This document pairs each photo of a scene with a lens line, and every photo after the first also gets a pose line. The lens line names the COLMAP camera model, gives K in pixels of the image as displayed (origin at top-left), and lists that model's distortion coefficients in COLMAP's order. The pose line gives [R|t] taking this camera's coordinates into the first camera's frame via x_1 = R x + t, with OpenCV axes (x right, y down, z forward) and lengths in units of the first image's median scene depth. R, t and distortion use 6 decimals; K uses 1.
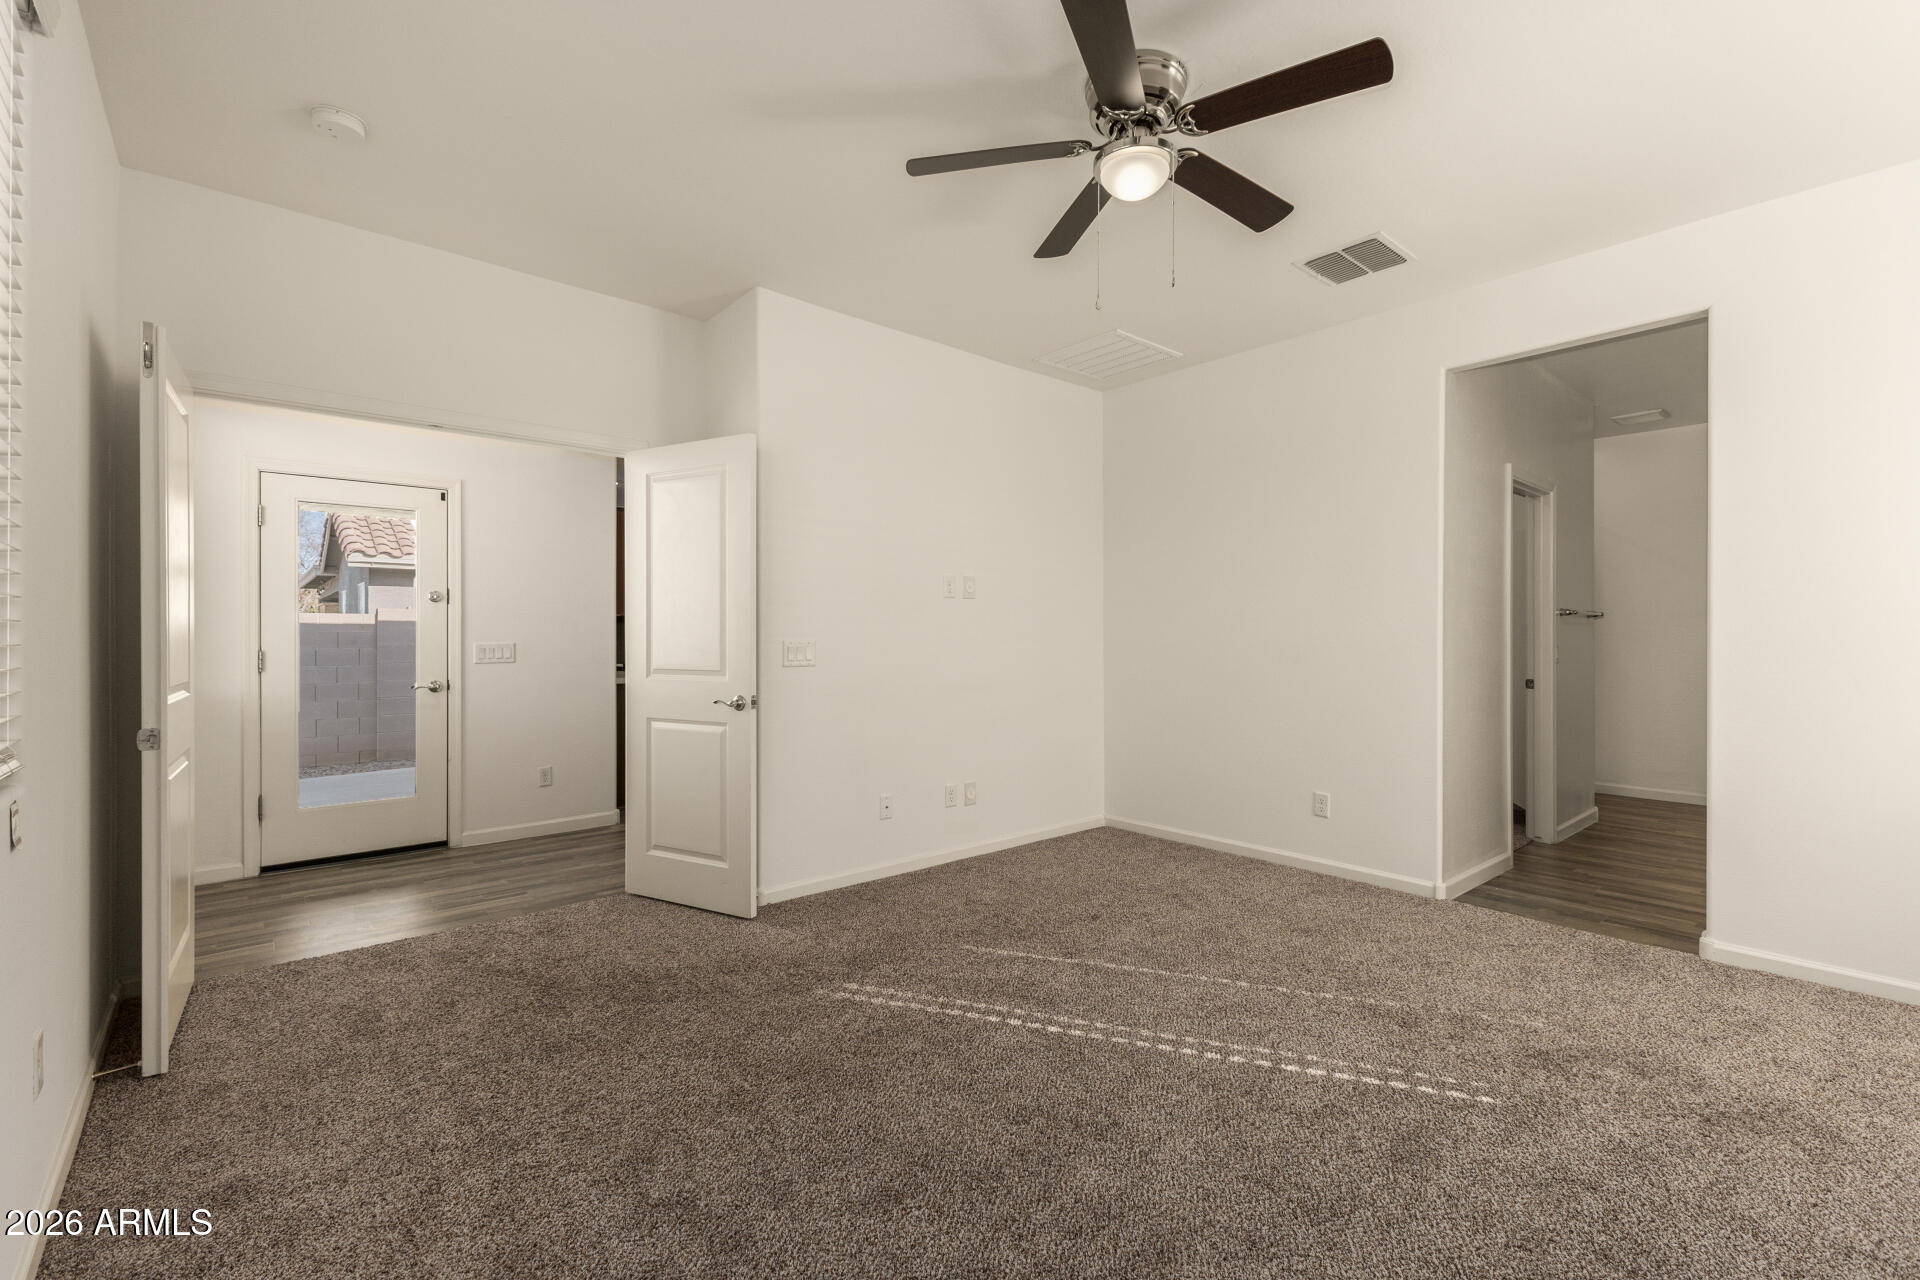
lens RADIAL K [[830.1, 0, 960.0], [0, 830.1, 640.0], [0, 0, 1]] dist [0.000548, 0.000153]
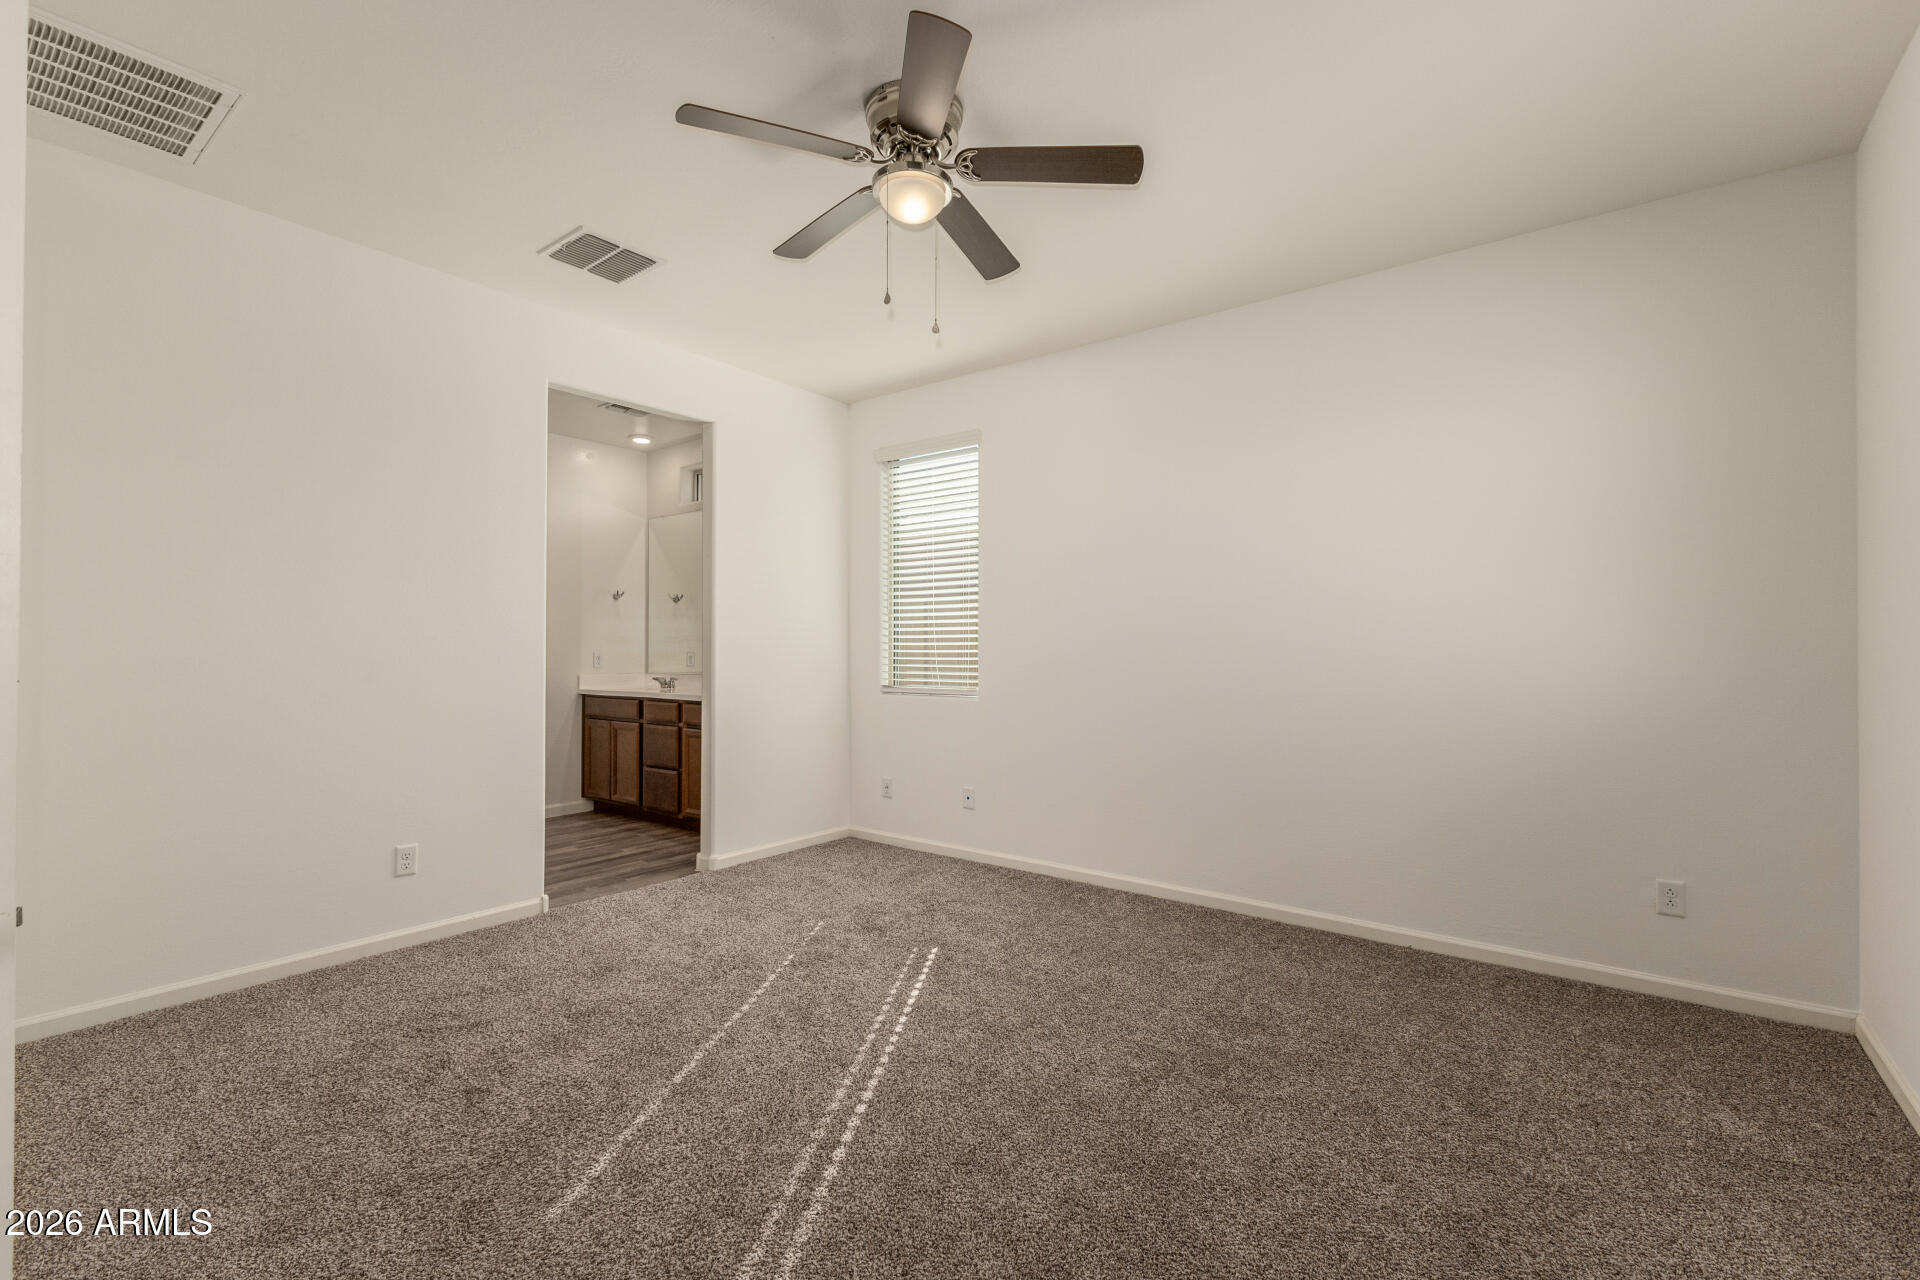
lens RADIAL K [[821.7, 0, 922.6], [0, 821.7, 641.0], [0, 0, 1]] dist [0.000879, 0.000067]
pose [[-0.179248, 0.009111, 0.983762, -0.642008], [0.002083, 0.999958, -0.008881, -0.012161], [-0.983802, 0.000457, -0.179260, 0.932923]]
